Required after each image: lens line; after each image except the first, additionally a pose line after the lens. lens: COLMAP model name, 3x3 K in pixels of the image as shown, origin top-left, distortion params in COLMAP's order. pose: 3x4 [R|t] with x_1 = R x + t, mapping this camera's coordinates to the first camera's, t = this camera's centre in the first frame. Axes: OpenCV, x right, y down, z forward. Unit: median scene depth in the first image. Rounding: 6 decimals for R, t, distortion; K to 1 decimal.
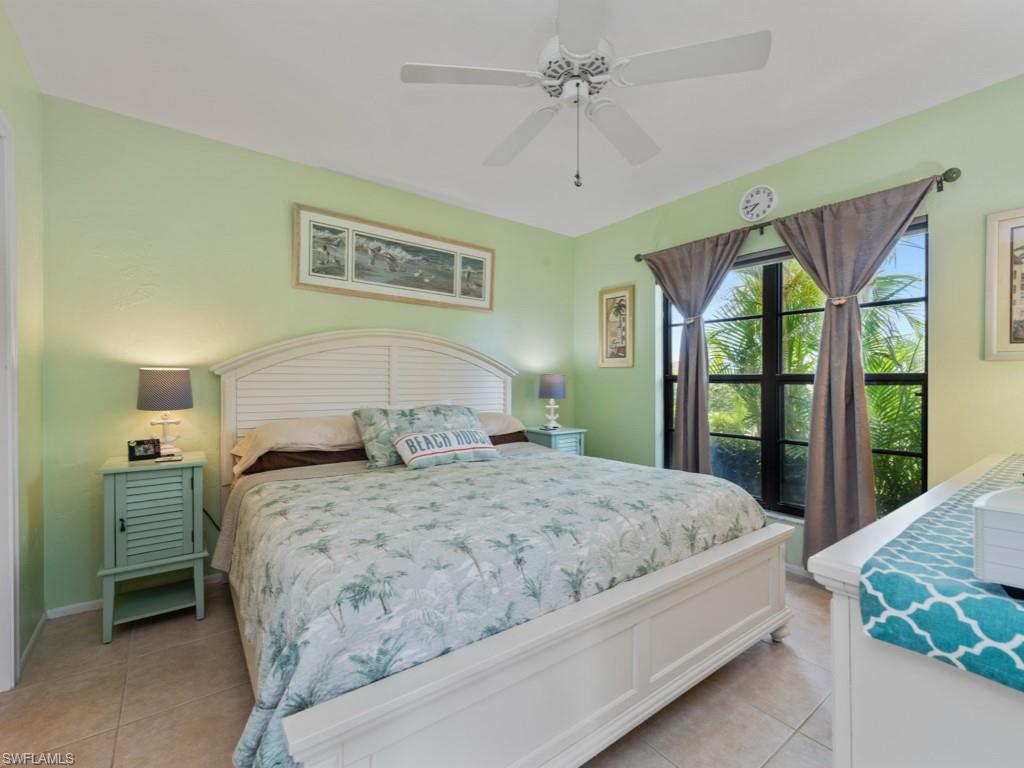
lens RADIAL K [[451.0, 0, 509.1], [0, 451.0, 381.6], [0, 0, 1]] dist [0.014011, -0.001683]
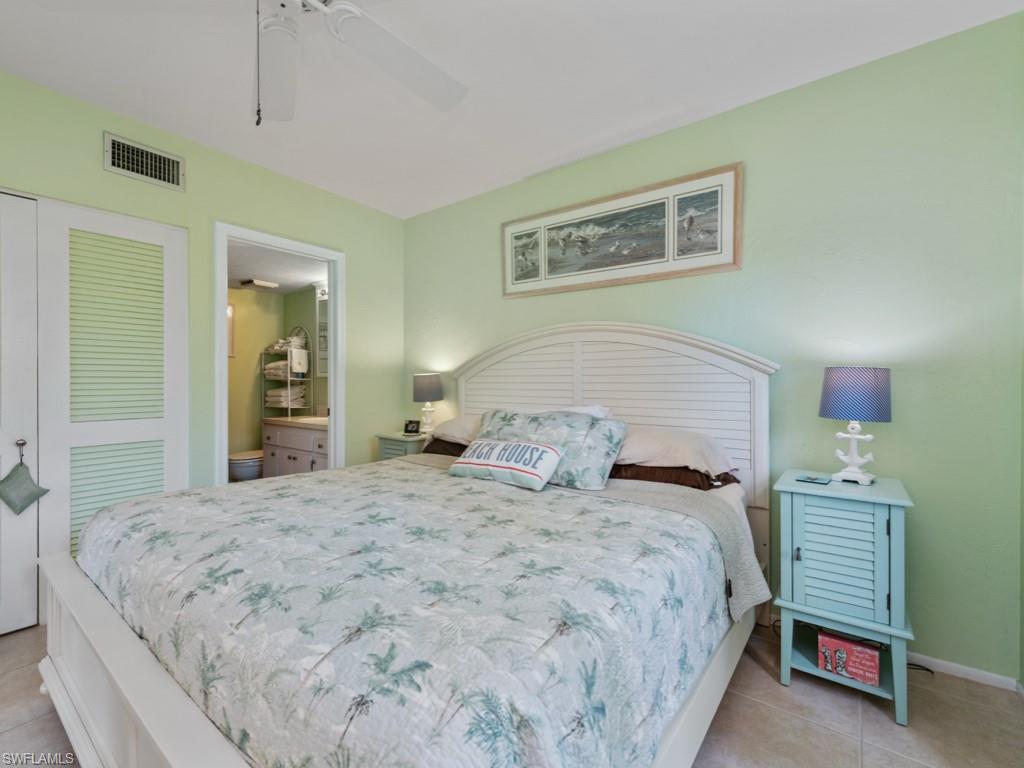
lens RADIAL K [[451.0, 0, 515.5], [0, 451.0, 381.3], [0, 0, 1]] dist [0.014011, -0.001683]
pose [[0.278182, -0.004790, -0.960516, 0.549164], [-0.001129, 0.999985, -0.005314, 0.002250], [0.960528, 0.002563, 0.278173, 0.652279]]
